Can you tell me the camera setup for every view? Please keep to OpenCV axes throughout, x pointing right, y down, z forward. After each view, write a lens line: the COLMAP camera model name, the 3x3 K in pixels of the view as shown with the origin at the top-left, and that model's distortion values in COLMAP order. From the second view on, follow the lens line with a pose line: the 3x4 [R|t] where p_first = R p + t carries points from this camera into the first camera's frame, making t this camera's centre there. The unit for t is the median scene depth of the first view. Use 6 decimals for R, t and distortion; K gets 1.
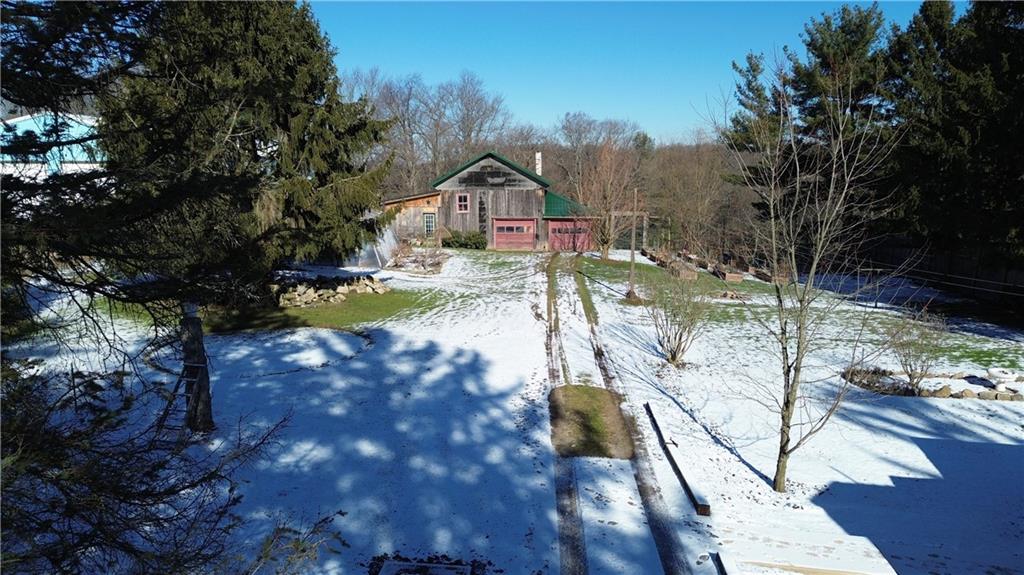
lens RADIAL K [[726.7, 0, 517.2], [0, 726.7, 302.1], [0, 0, 1]] dist [0.075385, -0.068150]
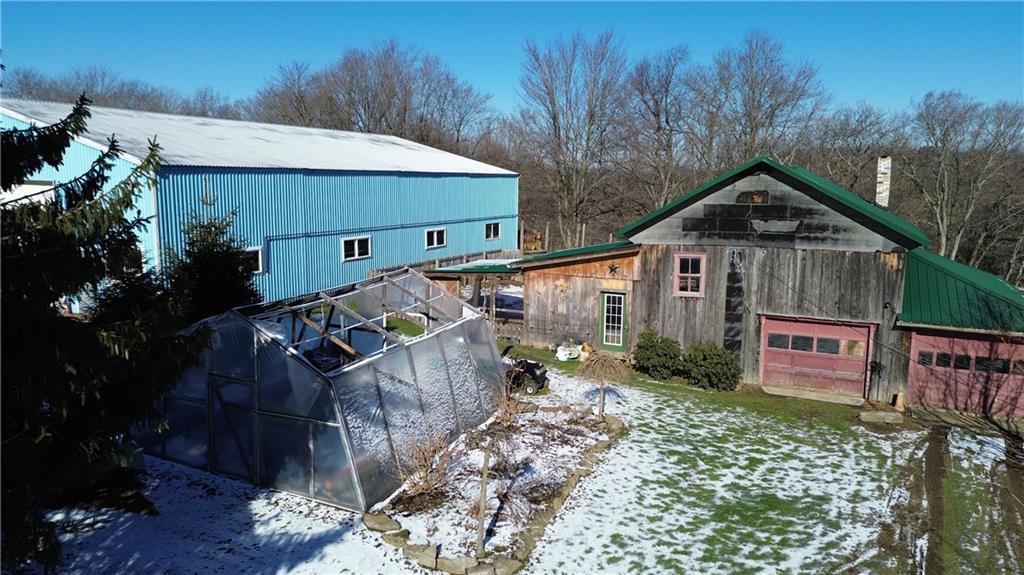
lens RADIAL K [[726.7, 0, 509.4], [0, 726.7, 285.1], [0, 0, 1]] dist [0.075385, -0.068150]
pose [[0.917504, 0.065304, -0.392328, -0.001022], [-0.076649, 0.996969, -0.013303, -0.115286], [0.390270, 0.042277, 0.919729, 0.549697]]
